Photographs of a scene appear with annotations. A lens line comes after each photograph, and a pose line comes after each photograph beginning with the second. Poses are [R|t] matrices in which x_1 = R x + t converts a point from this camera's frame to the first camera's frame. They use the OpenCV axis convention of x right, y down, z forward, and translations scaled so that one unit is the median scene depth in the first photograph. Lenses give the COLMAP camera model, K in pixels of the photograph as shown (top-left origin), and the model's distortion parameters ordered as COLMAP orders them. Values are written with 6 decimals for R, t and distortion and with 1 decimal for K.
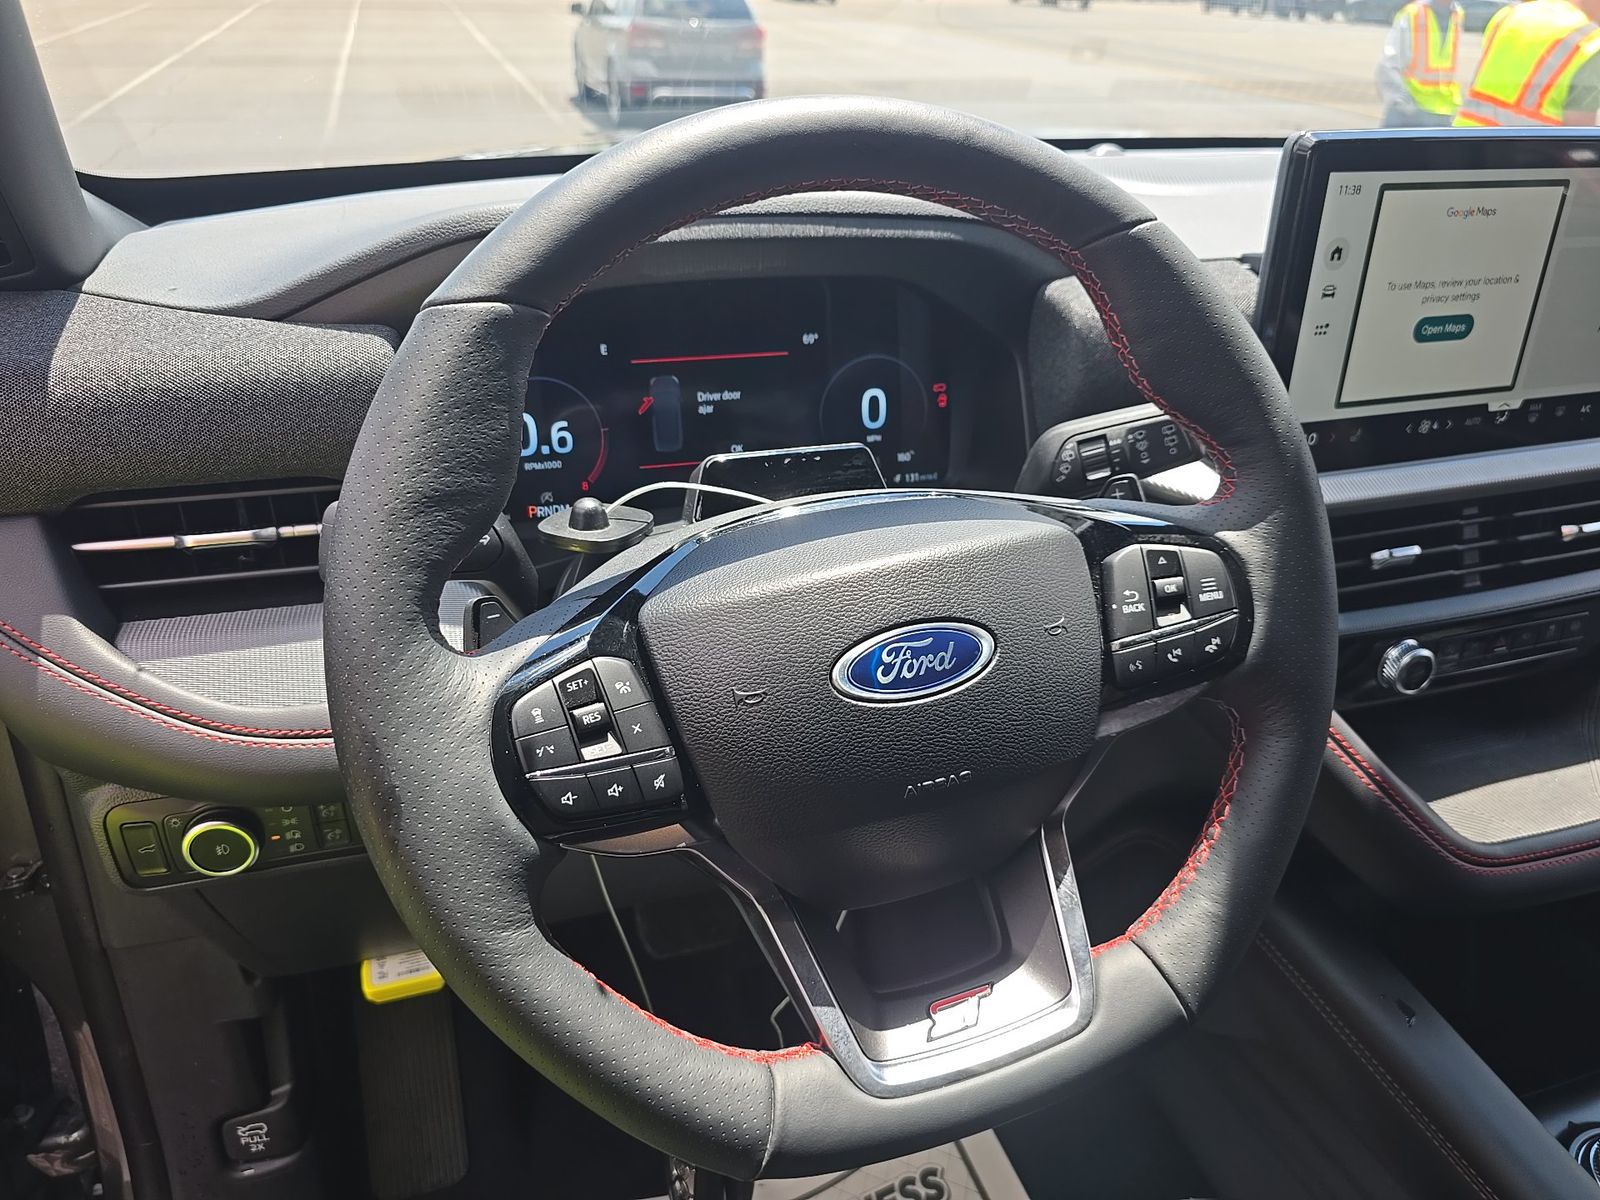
lens RADIAL K [[1082.0, 0, 800.0], [0, 1082.0, 600.0], [0, 0, 1]] dist [0.001552, -0.000173]
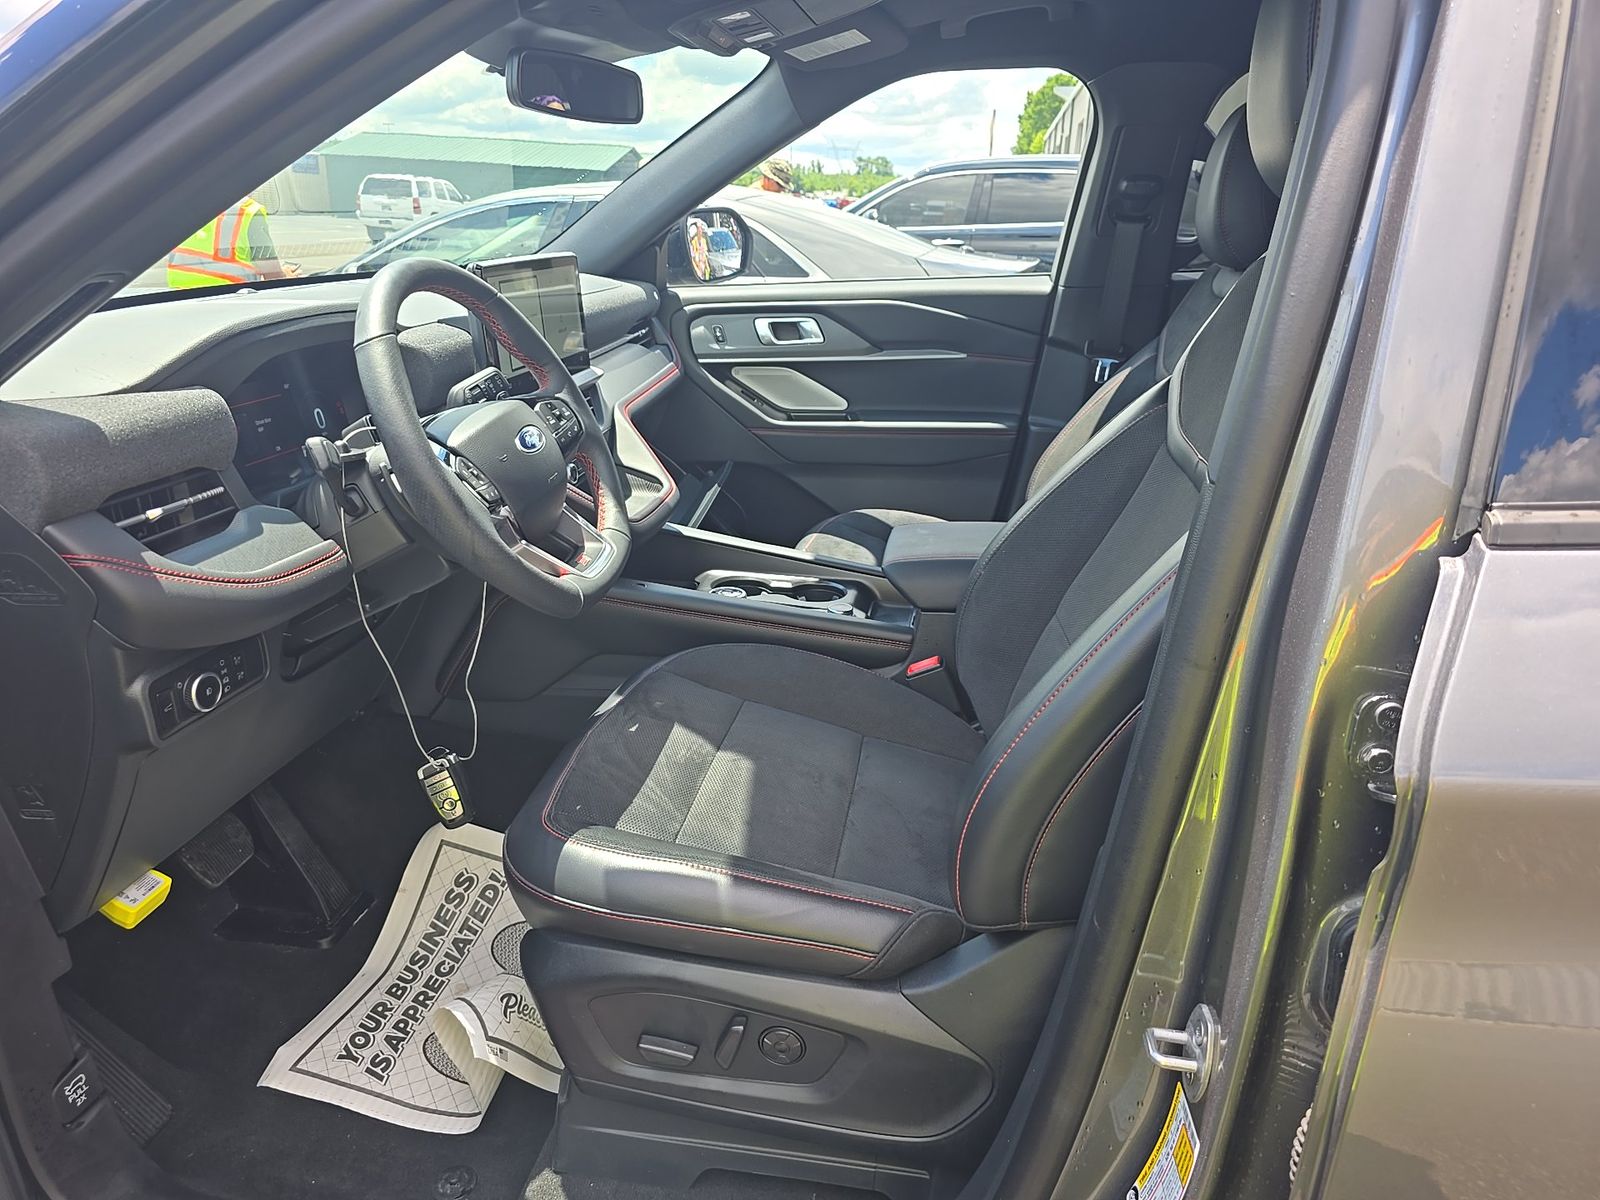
lens RADIAL K [[1082.0, 0, 800.0], [0, 1082.0, 600.0], [0, 0, 1]] dist [0.001552, -0.000173]
pose [[0.456341, -0.315388, 0.832036, -1.827578], [0.414565, 0.902747, 0.114818, 0.358659], [-0.787330, 0.292537, 0.542709, -0.890894]]
